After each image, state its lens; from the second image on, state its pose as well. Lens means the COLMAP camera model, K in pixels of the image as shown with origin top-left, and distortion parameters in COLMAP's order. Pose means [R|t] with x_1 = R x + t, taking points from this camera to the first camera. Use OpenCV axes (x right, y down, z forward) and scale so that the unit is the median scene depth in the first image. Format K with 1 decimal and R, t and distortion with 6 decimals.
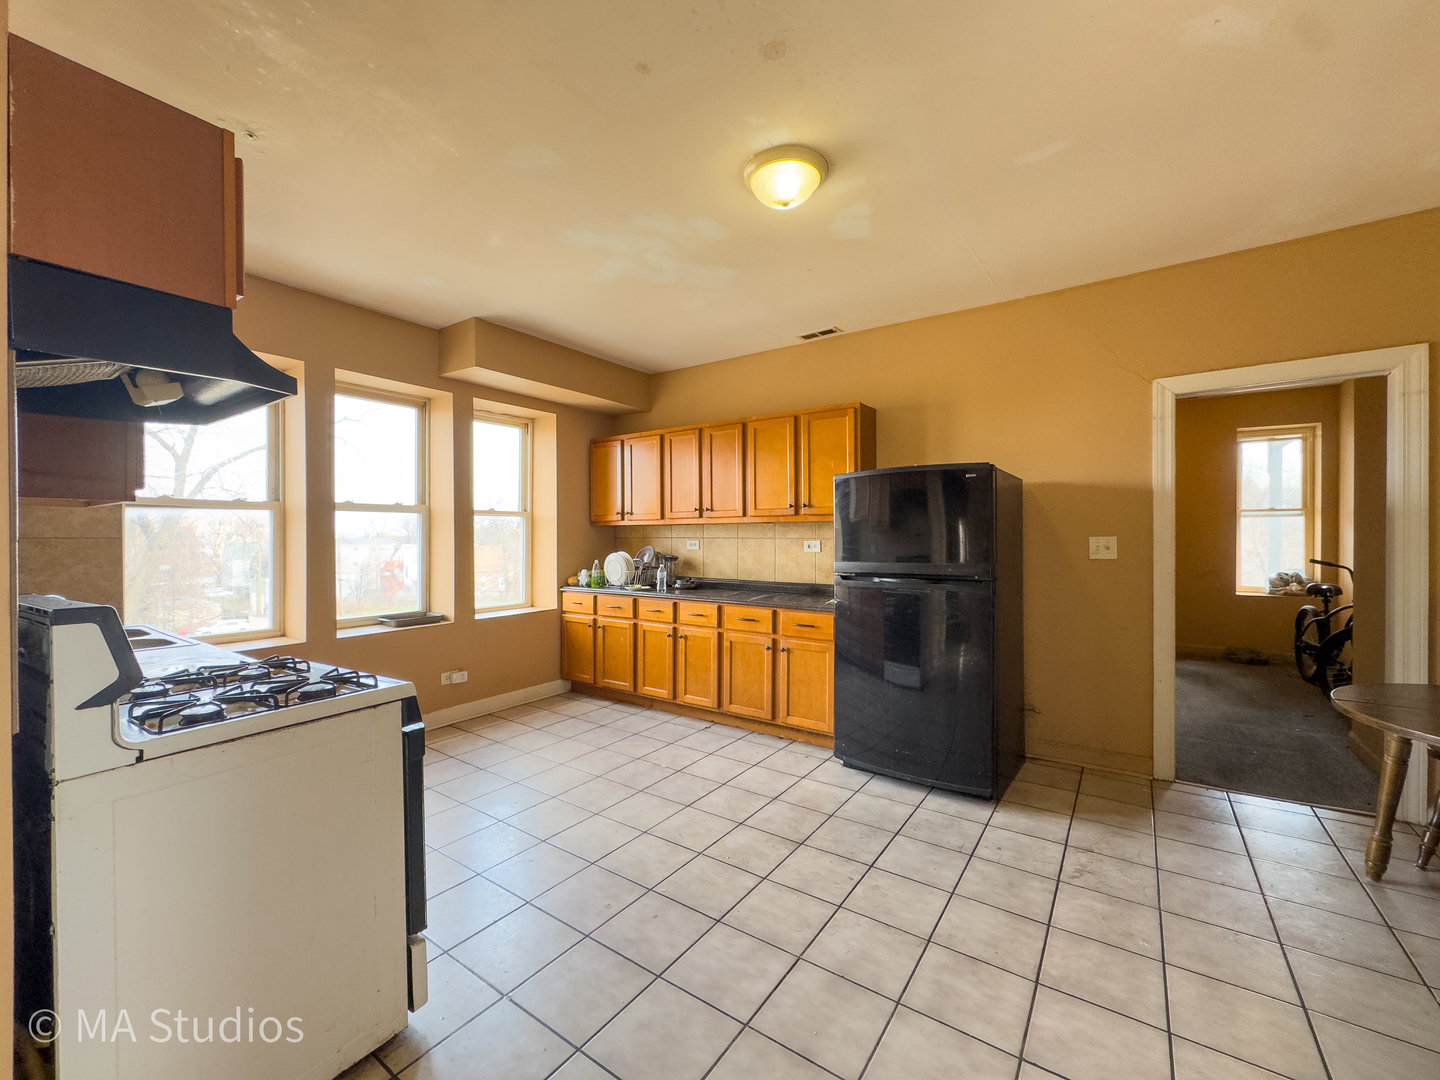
lens RADIAL K [[590.1, 0, 720.0], [0, 590.1, 540.0], [0, 0, 1]] dist [-0.000793, 0.000181]
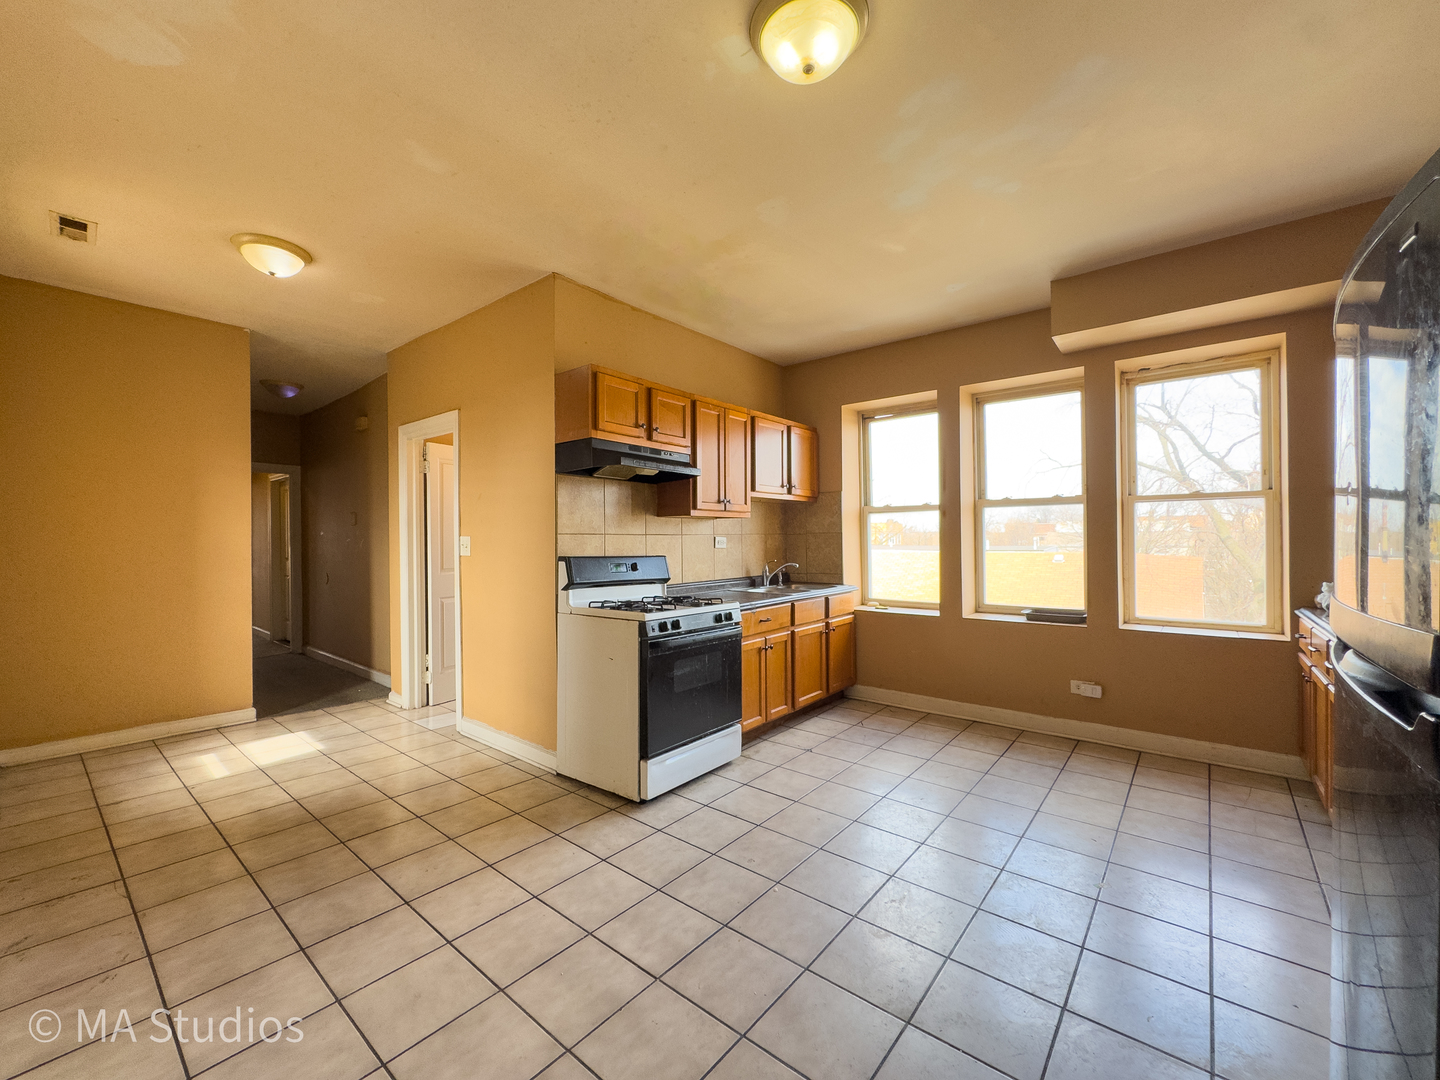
lens RADIAL K [[590.1, 0, 720.0], [0, 590.1, 540.0], [0, 0, 1]] dist [-0.000793, 0.000181]
pose [[-0.078573, 0.010790, -0.996850, 0.491067], [0.001120, 0.999942, 0.010736, 0.000010], [0.996908, -0.000273, -0.078581, 0.546501]]
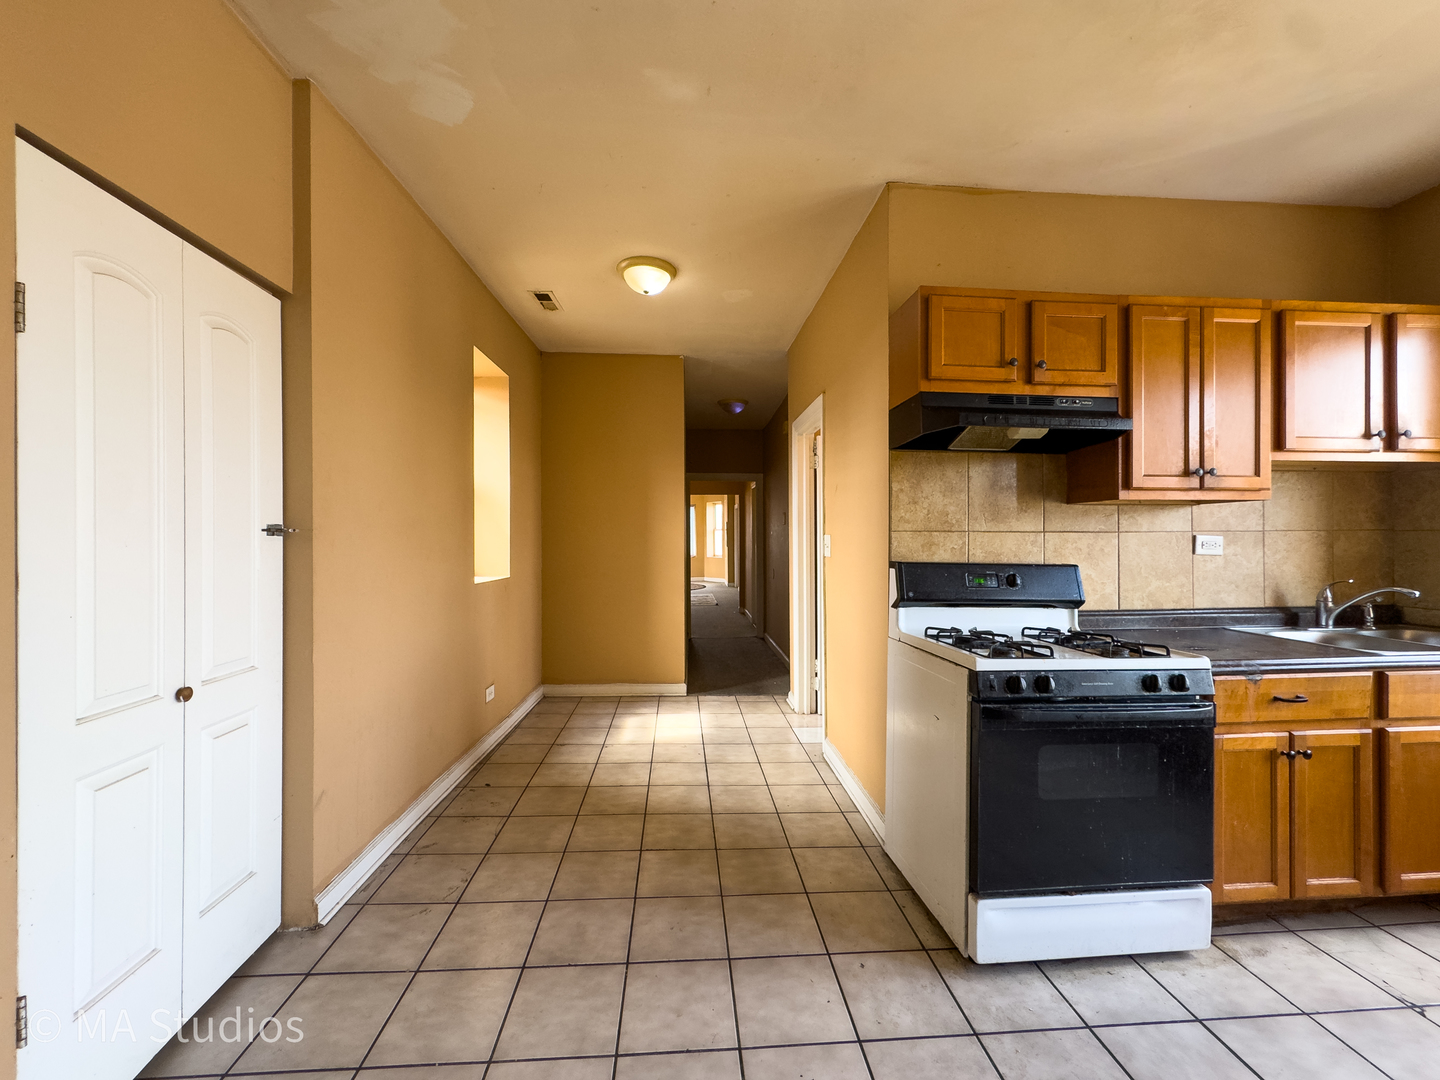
lens RADIAL K [[590.1, 0, 720.0], [0, 590.1, 540.0], [0, 0, 1]] dist [-0.000793, 0.000181]
pose [[-0.771029, 0.008600, -0.636742, 0.214760], [0.003567, 0.999951, 0.009187, 0.003248], [0.636790, 0.004813, -0.771022, 0.616897]]
